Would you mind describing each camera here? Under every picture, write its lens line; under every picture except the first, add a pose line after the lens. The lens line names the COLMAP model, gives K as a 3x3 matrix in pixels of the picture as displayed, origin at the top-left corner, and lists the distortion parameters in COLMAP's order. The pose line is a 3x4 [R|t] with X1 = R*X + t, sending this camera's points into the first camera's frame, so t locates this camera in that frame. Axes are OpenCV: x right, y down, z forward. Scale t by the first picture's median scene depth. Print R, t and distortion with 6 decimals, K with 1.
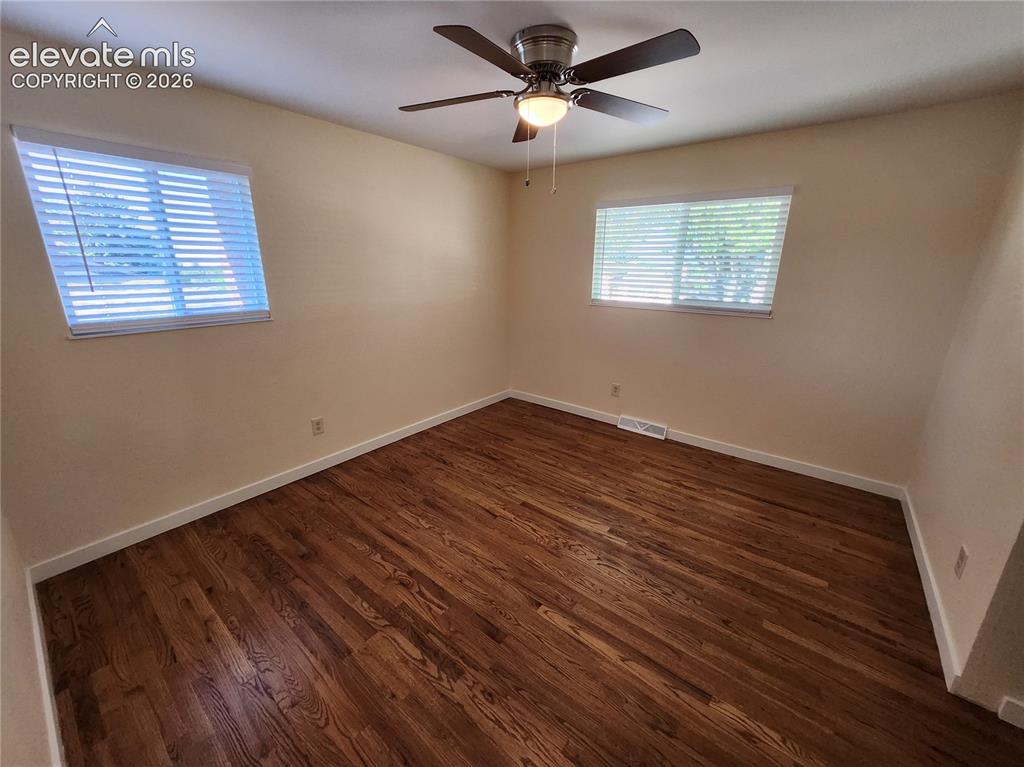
lens RADIAL K [[401.3, 0, 513.8], [0, 401.3, 381.3], [0, 0, 1]] dist [0.005786, -0.000167]
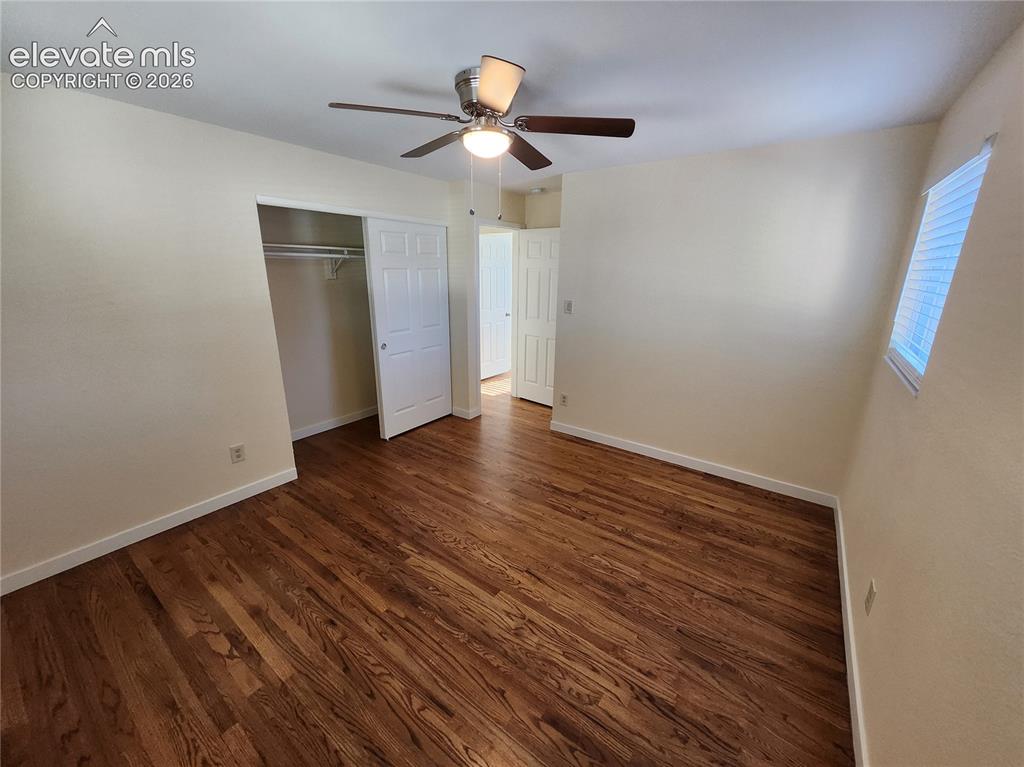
lens RADIAL K [[401.3, 0, 510.2], [0, 401.3, 384.8], [0, 0, 1]] dist [0.005786, -0.000167]
pose [[-0.999211, -0.013114, -0.037482, 0.033321], [-0.031276, 0.841509, 0.539336, -0.506747], [0.024469, 0.540083, -0.841256, 1.589209]]
